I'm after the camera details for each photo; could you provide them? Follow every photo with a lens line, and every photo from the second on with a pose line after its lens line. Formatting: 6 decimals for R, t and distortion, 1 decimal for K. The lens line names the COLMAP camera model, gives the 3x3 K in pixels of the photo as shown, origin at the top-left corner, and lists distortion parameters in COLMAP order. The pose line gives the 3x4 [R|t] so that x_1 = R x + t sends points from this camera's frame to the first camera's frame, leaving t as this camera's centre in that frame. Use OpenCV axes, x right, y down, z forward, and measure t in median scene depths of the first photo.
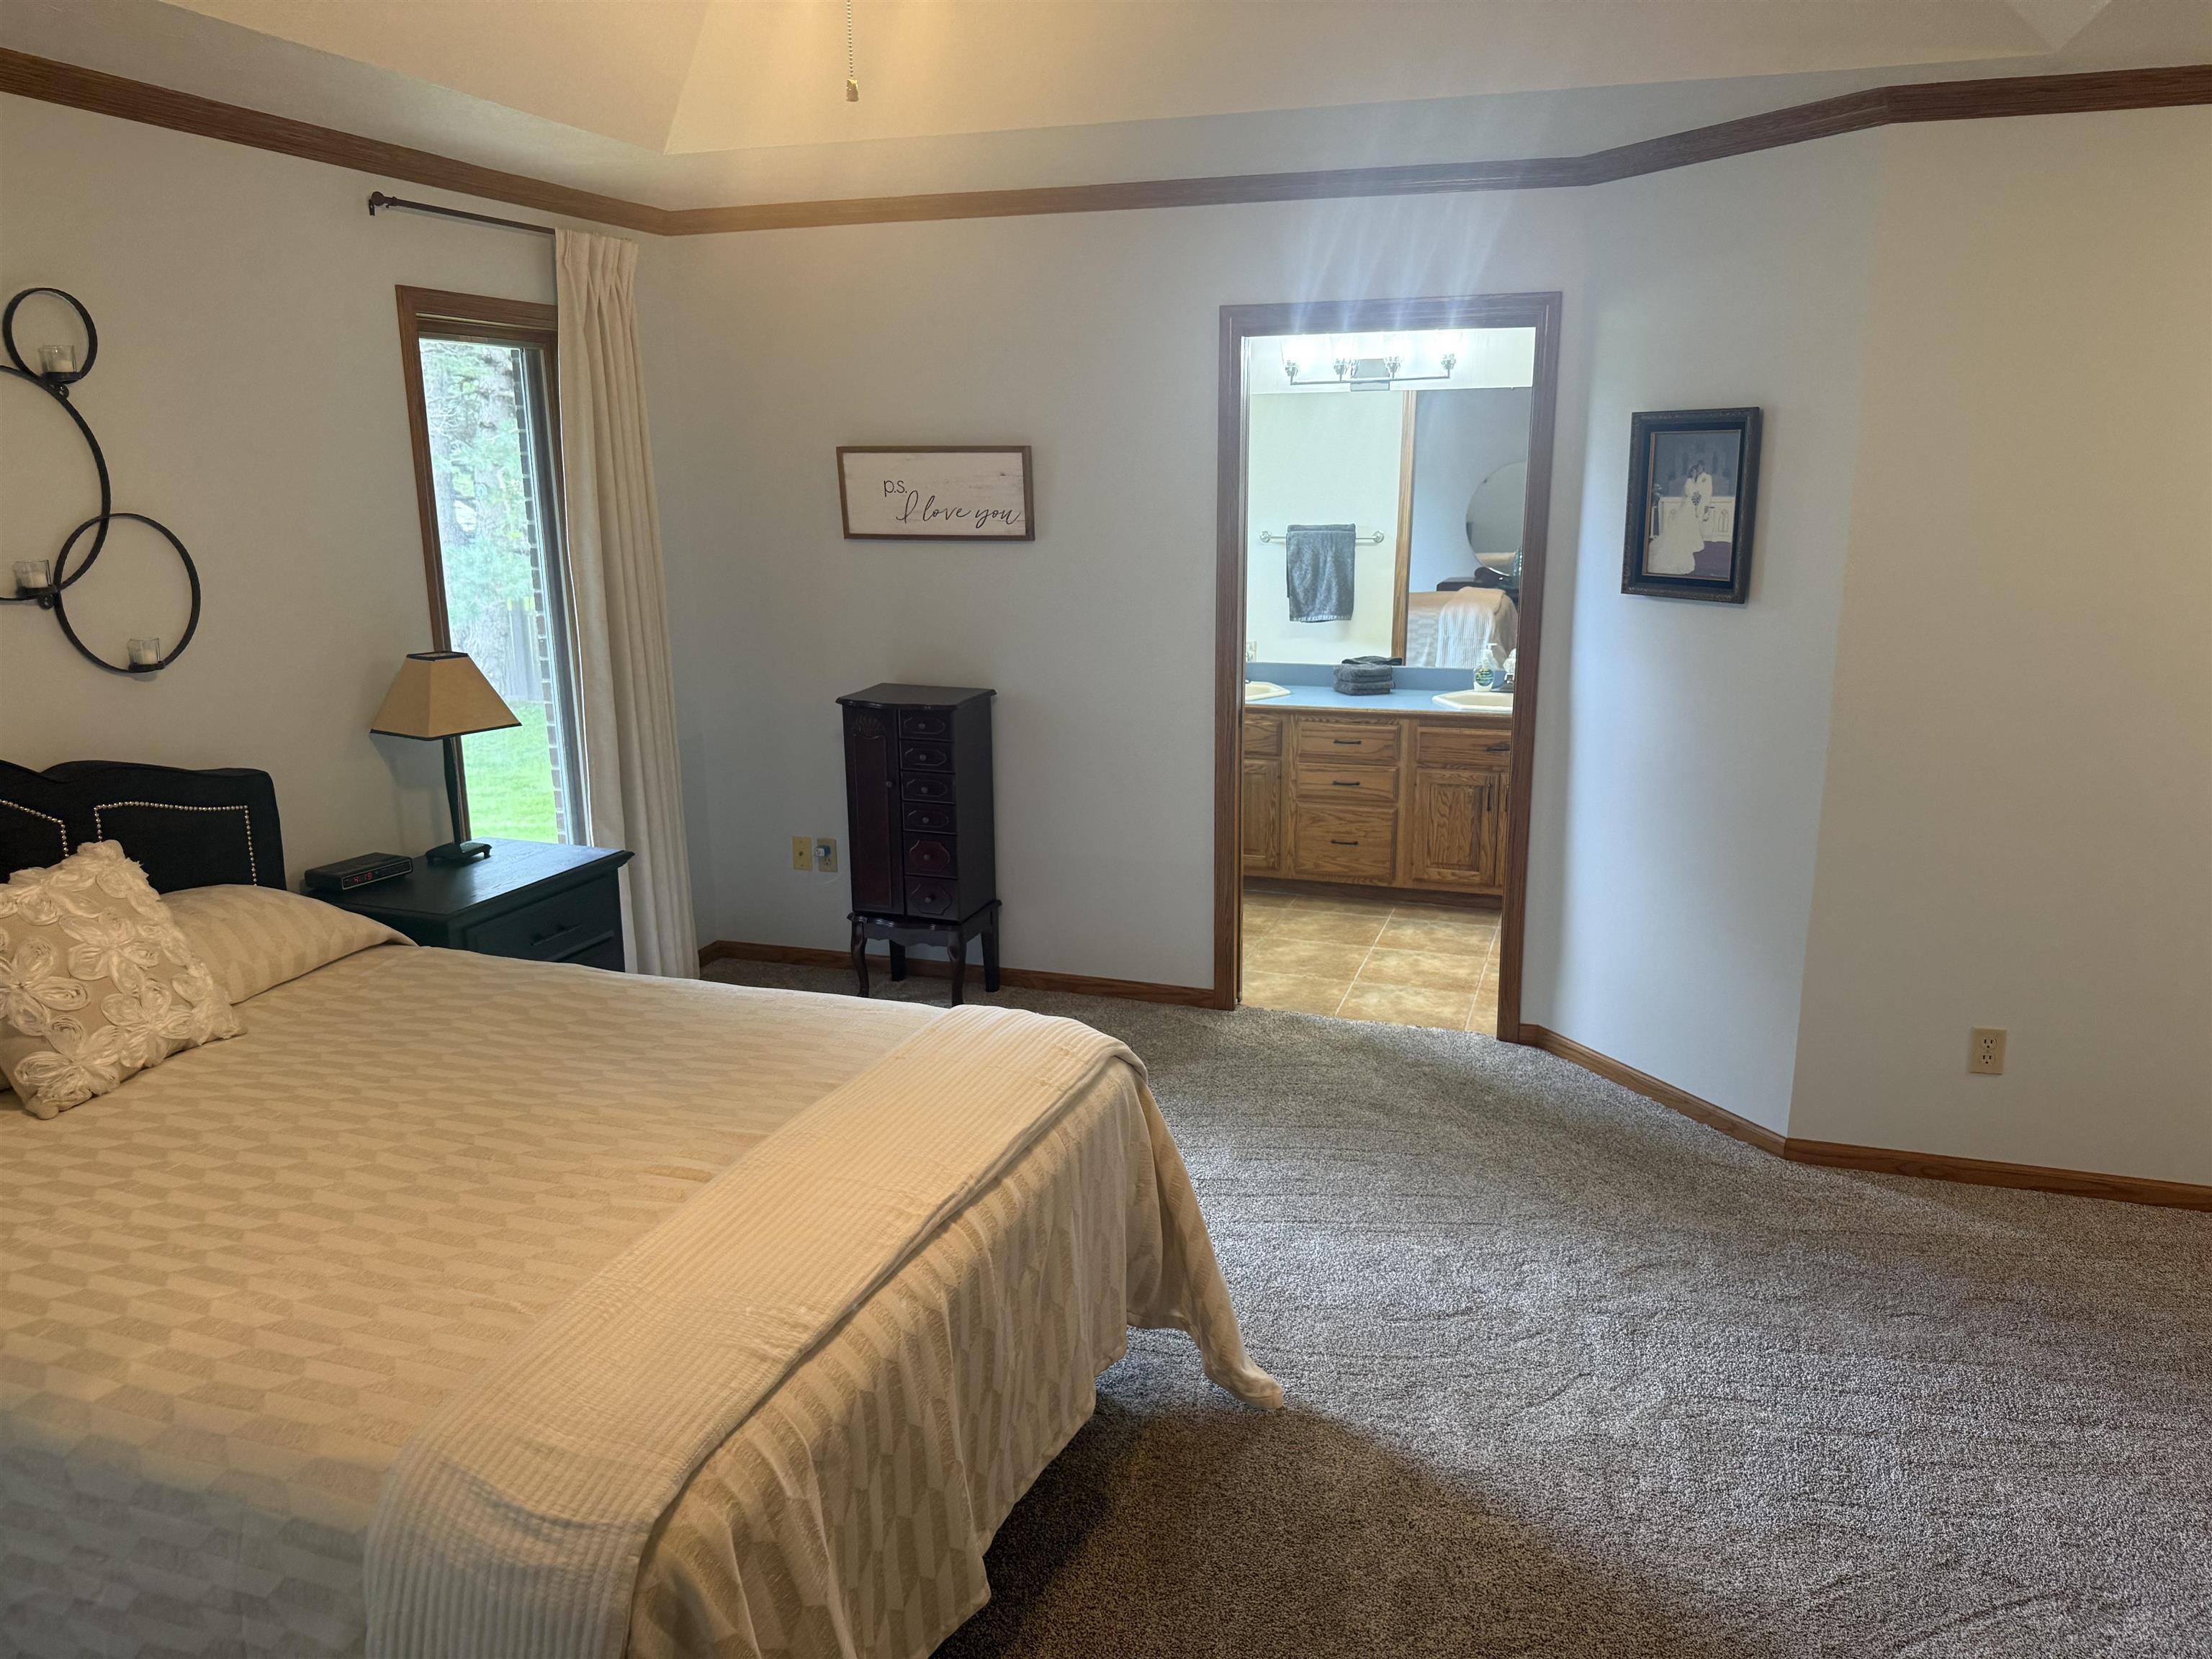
lens RADIAL K [[1547.9, 0, 1095.7], [0, 1547.9, 844.8], [0, 0, 1]] dist [-0.011296, -0.005643]
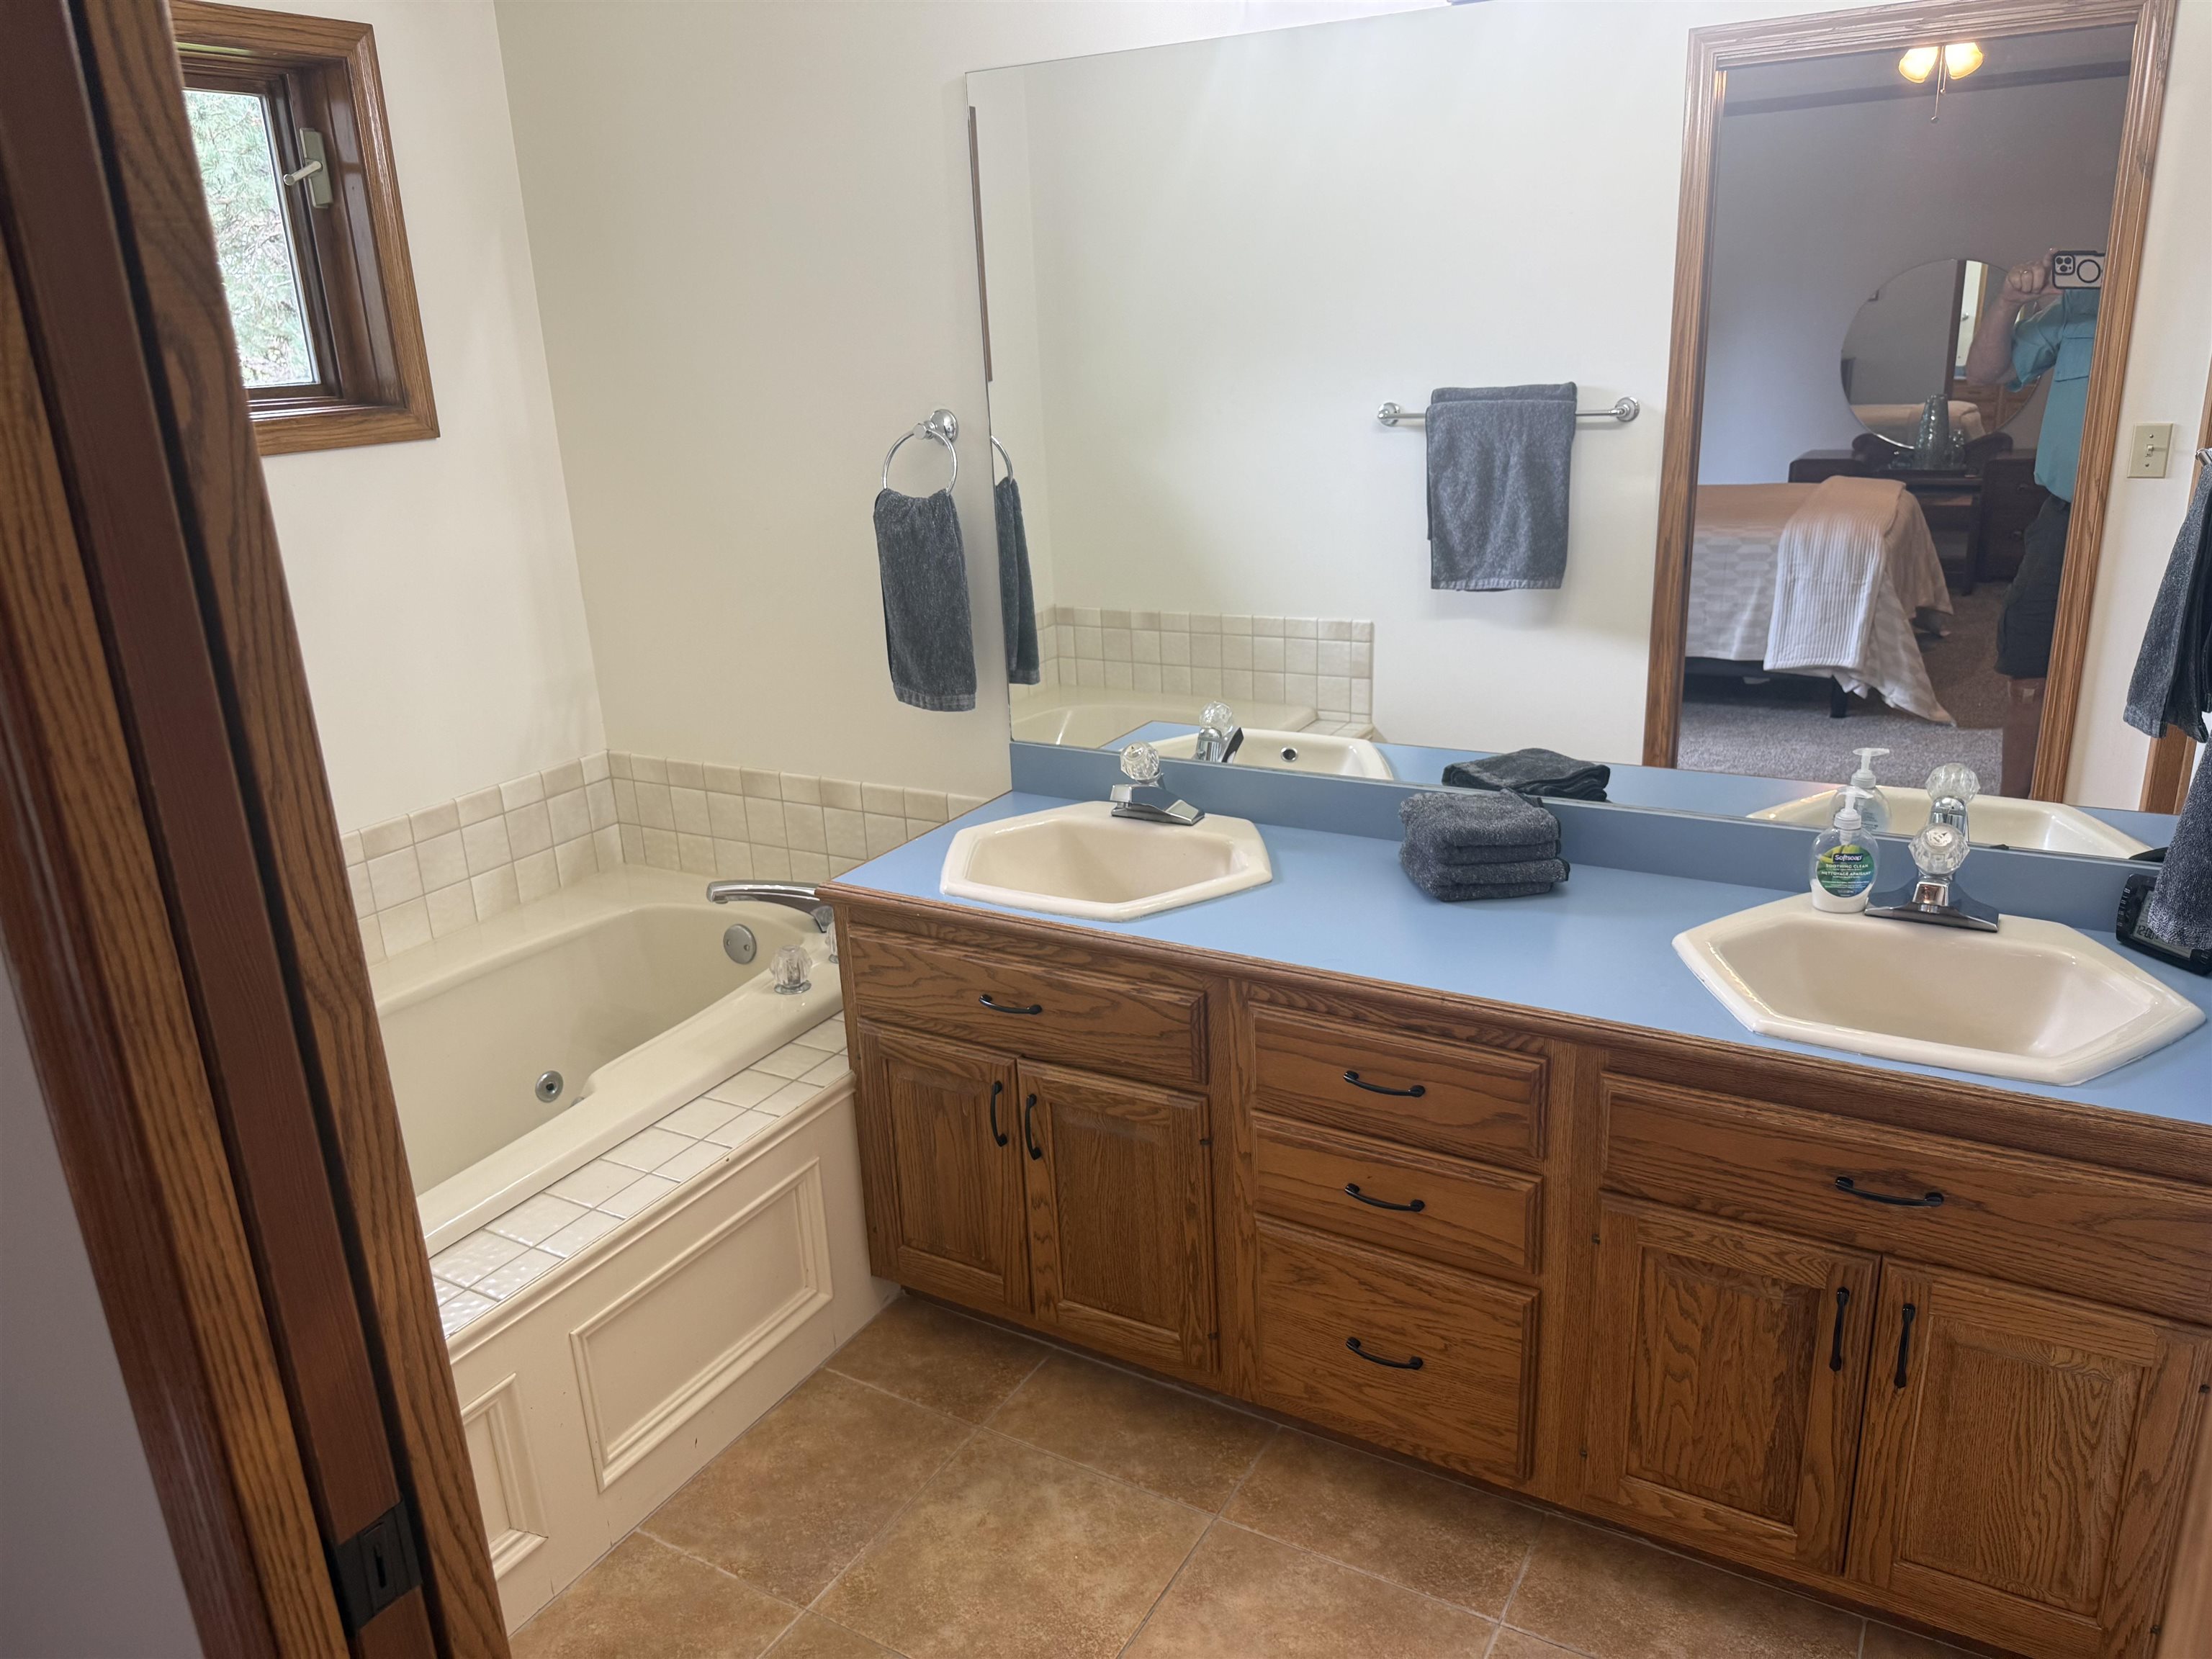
lens RADIAL K [[1547.9, 0, 1120.2], [0, 1547.9, 809.4], [0, 0, 1]] dist [-0.011296, -0.005643]
pose [[0.980112, 0.025068, -0.196855, 0.164791], [-0.011037, 0.997340, 0.072050, -0.142627], [0.198138, -0.068444, 0.977782, 0.652060]]
